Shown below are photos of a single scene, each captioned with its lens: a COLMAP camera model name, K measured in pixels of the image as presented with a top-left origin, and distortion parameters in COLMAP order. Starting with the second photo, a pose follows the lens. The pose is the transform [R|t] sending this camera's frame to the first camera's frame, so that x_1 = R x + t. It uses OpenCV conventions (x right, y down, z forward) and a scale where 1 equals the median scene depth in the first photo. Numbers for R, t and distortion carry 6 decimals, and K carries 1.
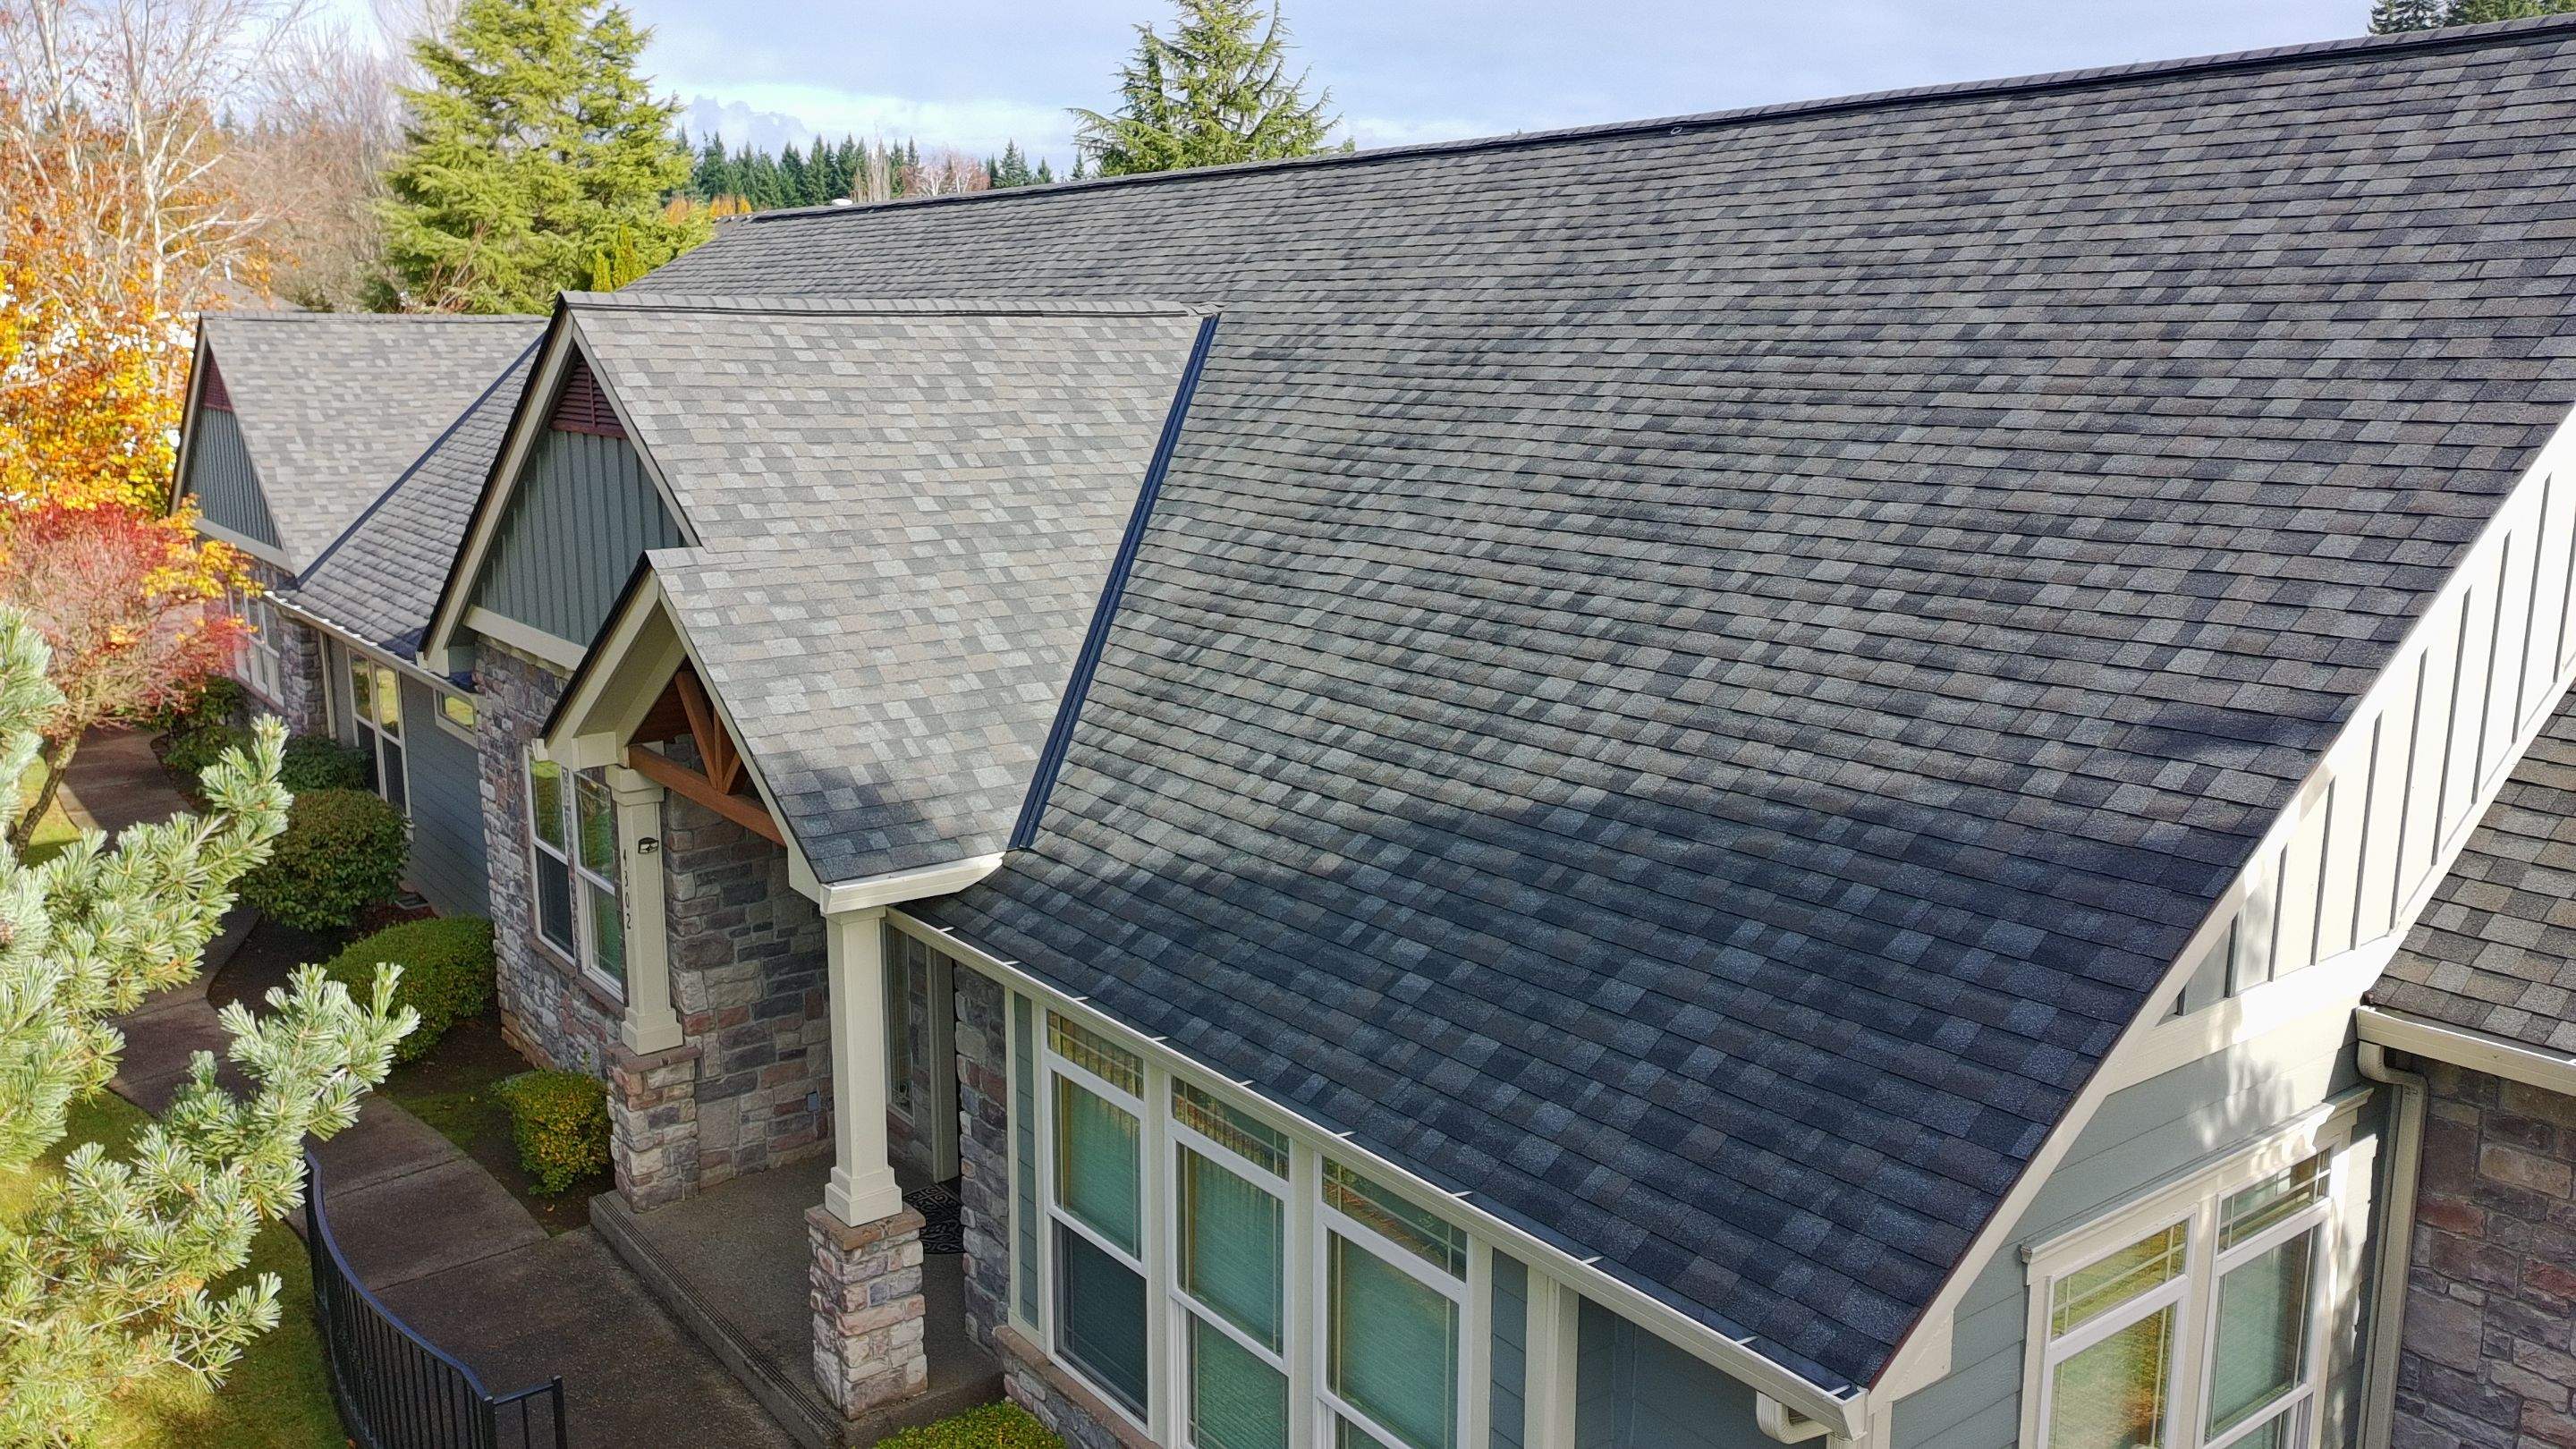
lens RADIAL K [[1996.9, 0, 1289.4], [0, 1996.9, 733.2], [0, 0, 1]] dist [0.058618, -0.041710]
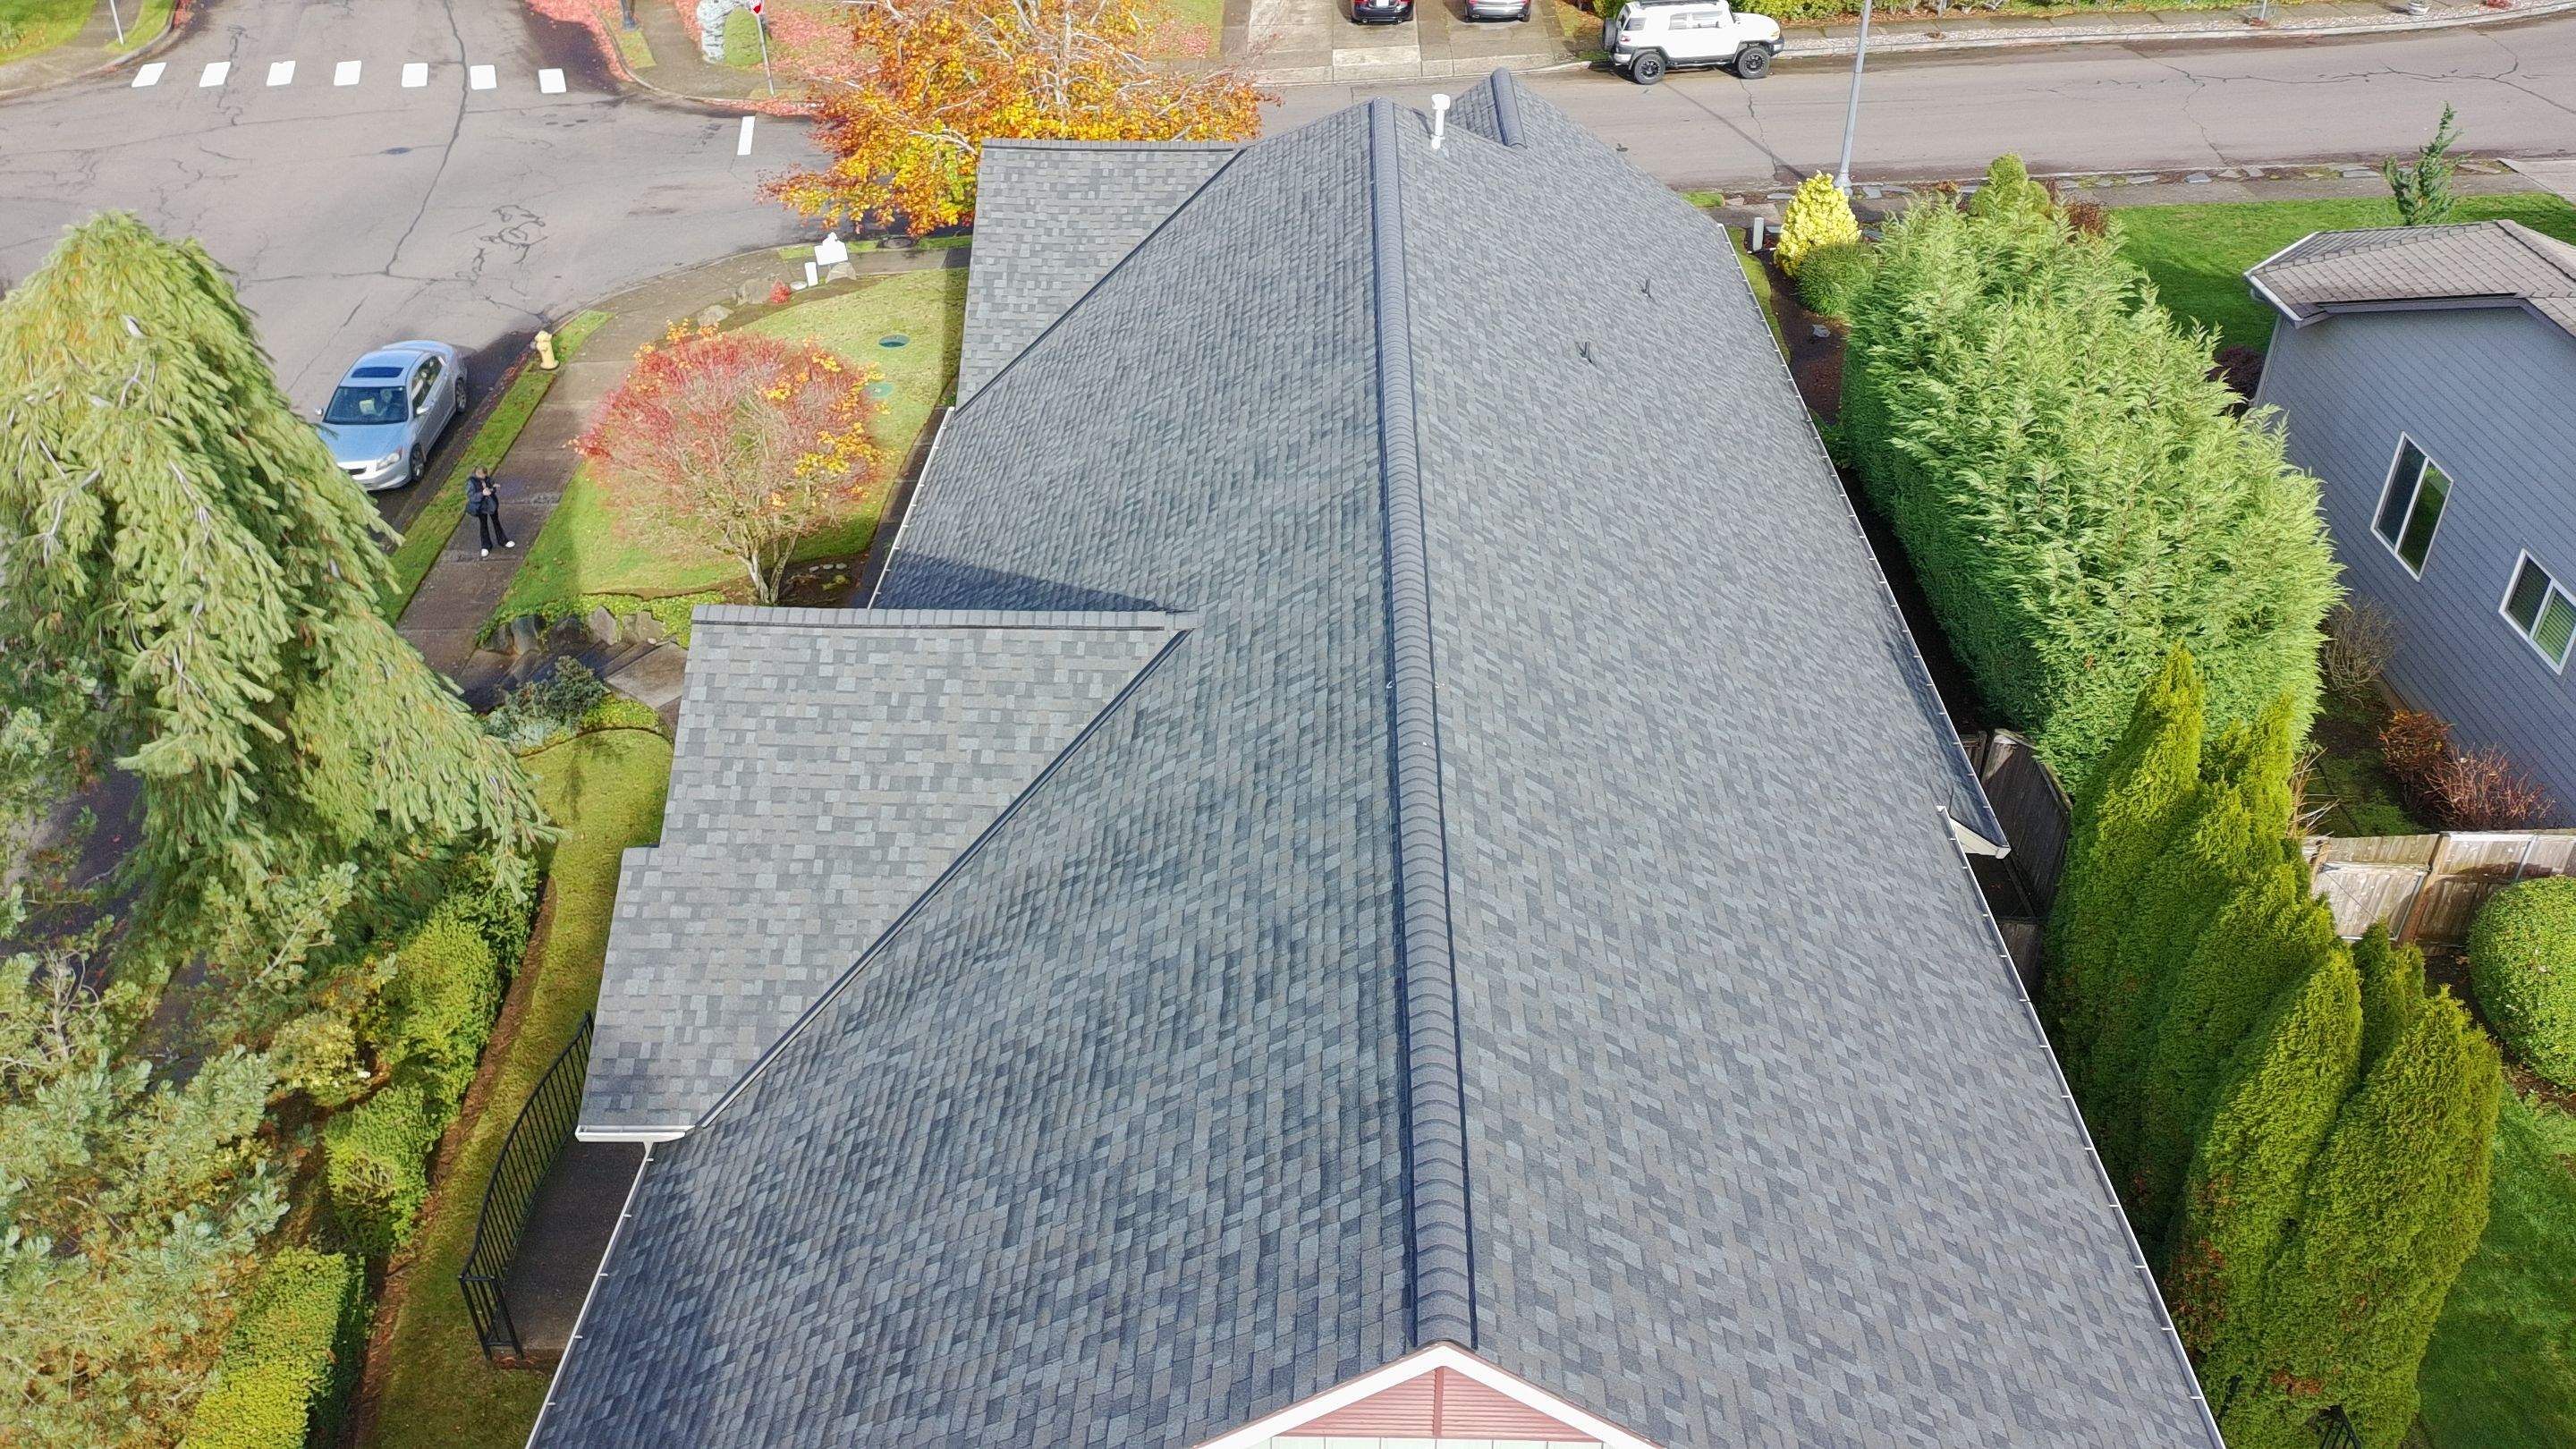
lens RADIAL K [[1996.9, 0, 1302.8], [0, 1996.9, 727.5], [0, 0, 1]] dist [0.058618, -0.041710]
pose [[0.789695, 0.332921, -0.515311, 0.434127], [-0.120407, 0.907723, 0.401922, -0.418292], [0.601568, -0.255349, 0.756910, 0.039706]]
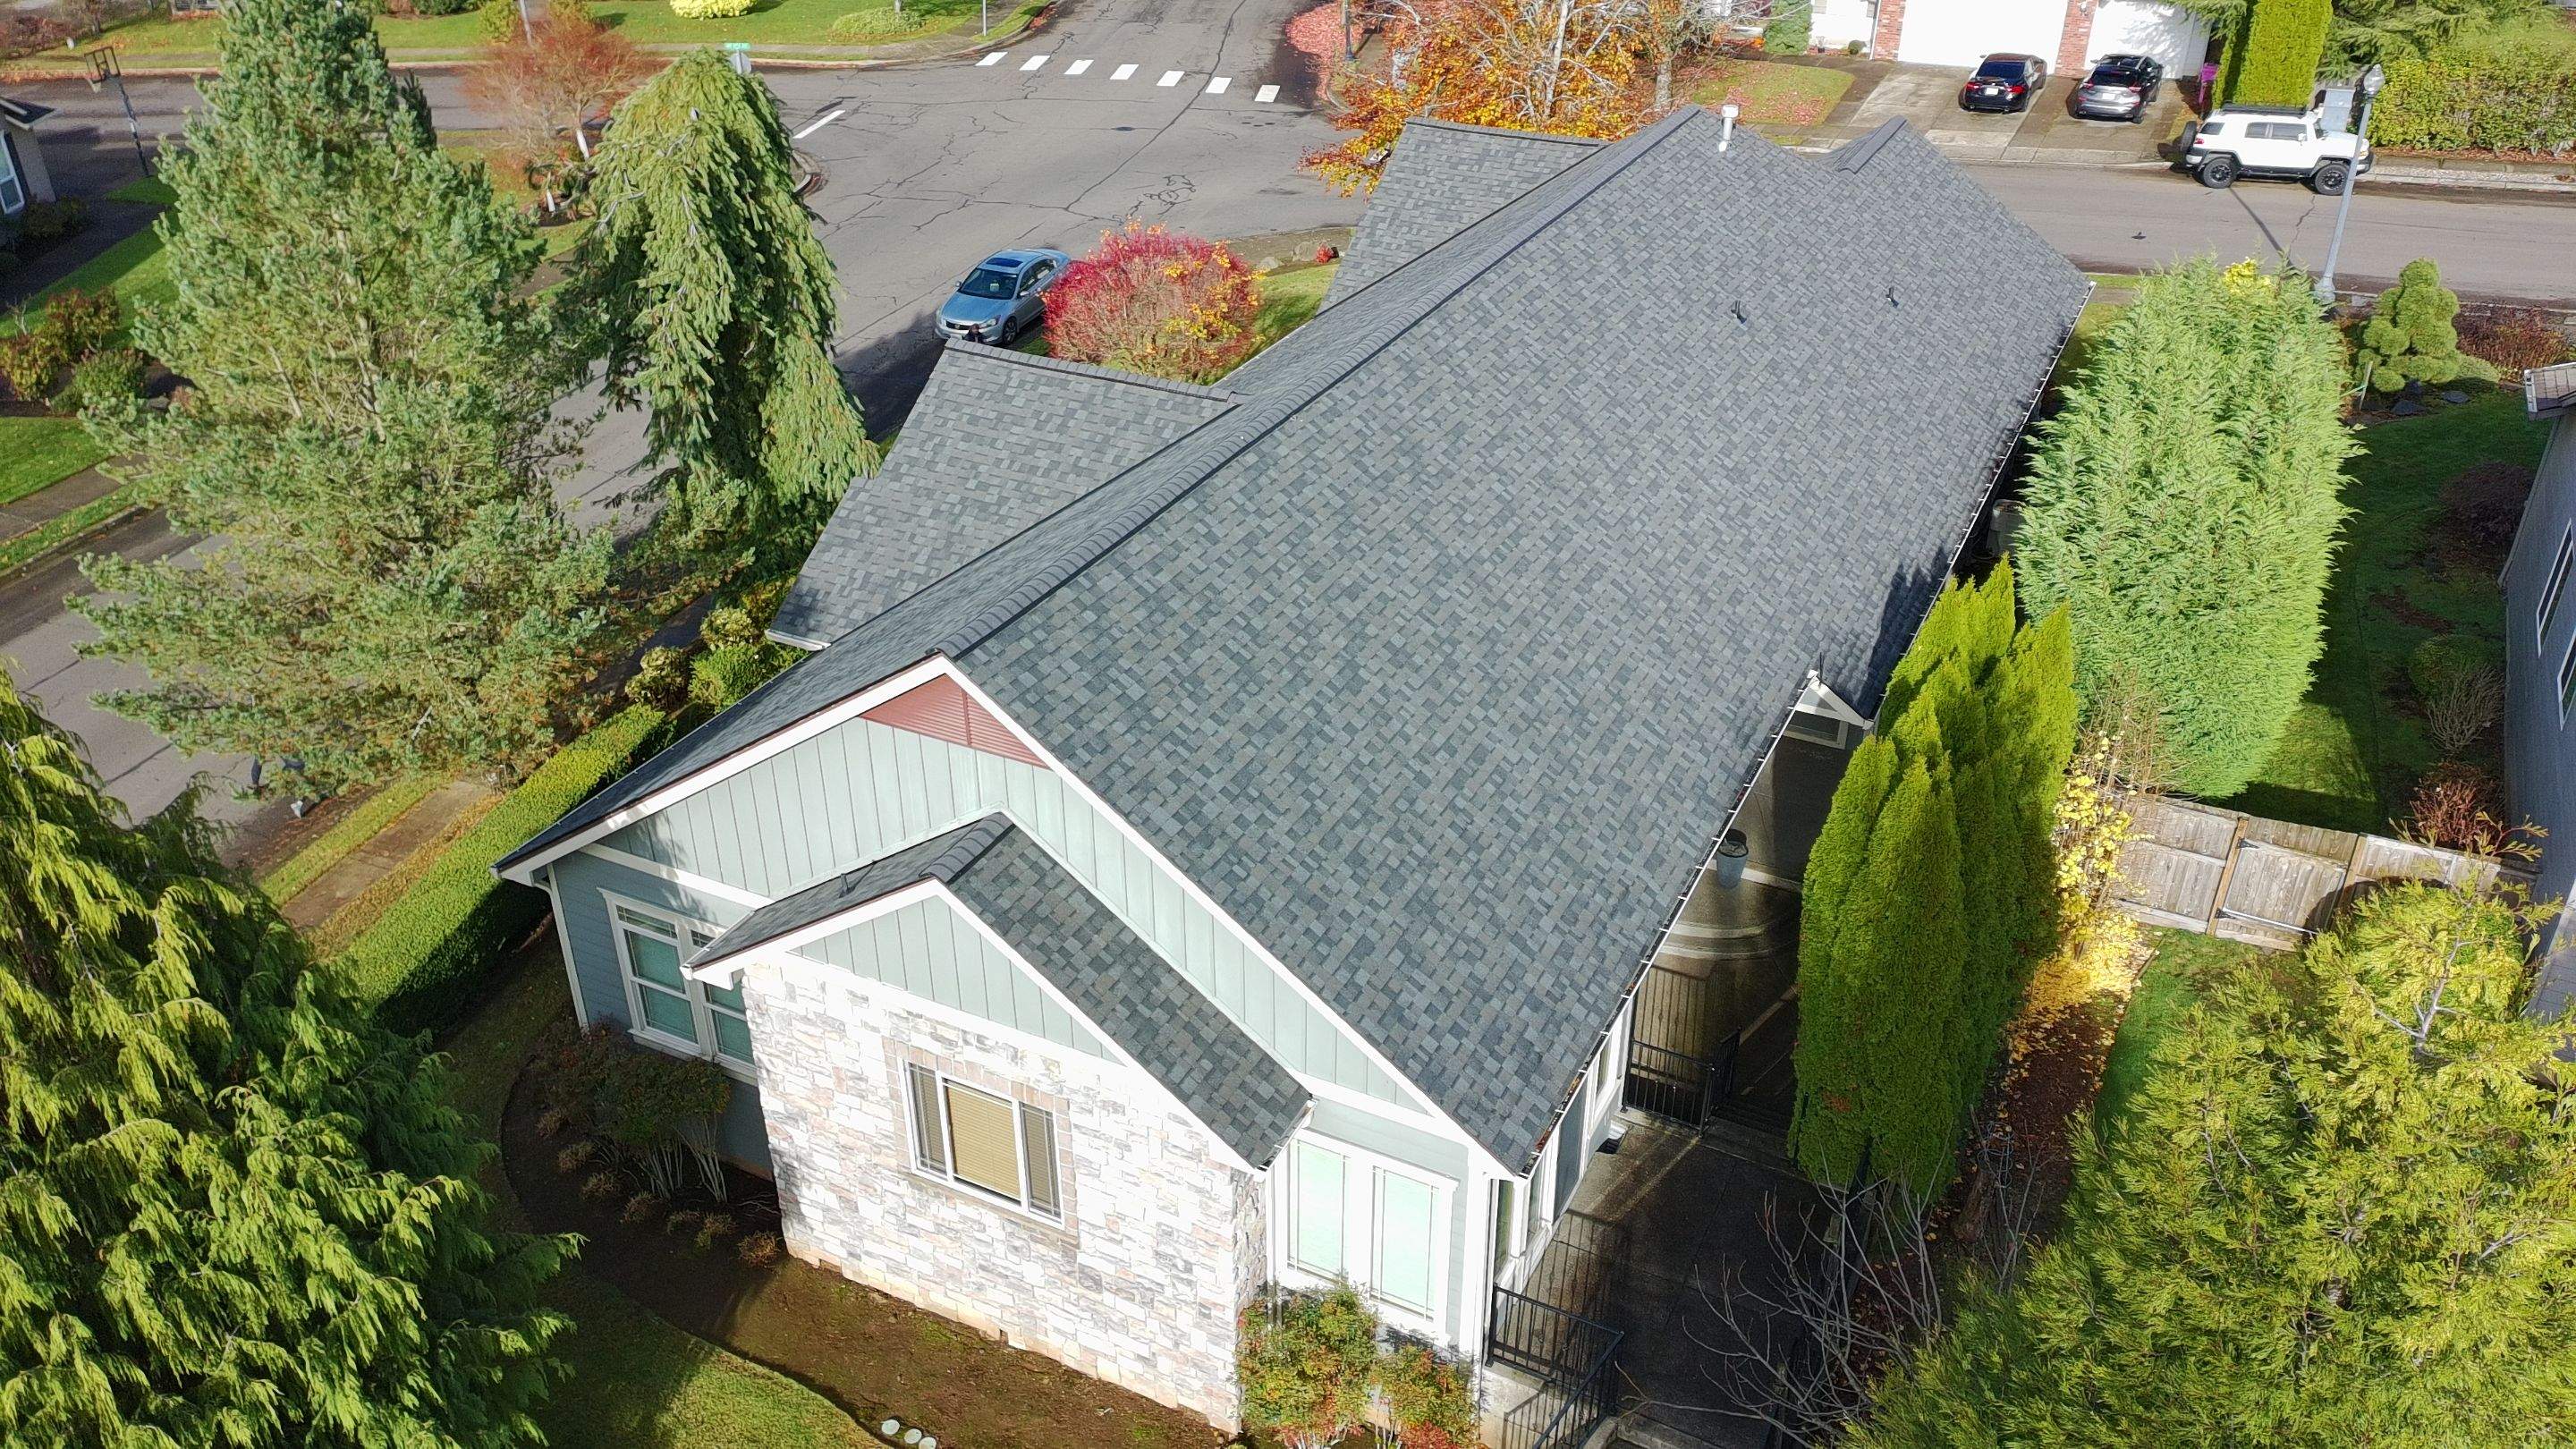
lens RADIAL K [[1996.9, 0, 1287.7], [0, 1996.9, 720.2], [0, 0, 1]] dist [0.058618, -0.041710]
pose [[0.448549, 0.445179, -0.774996, 0.915887], [-0.177354, 0.894212, 0.411012, -0.430333], [0.875985, -0.046910, 0.480052, 0.108960]]
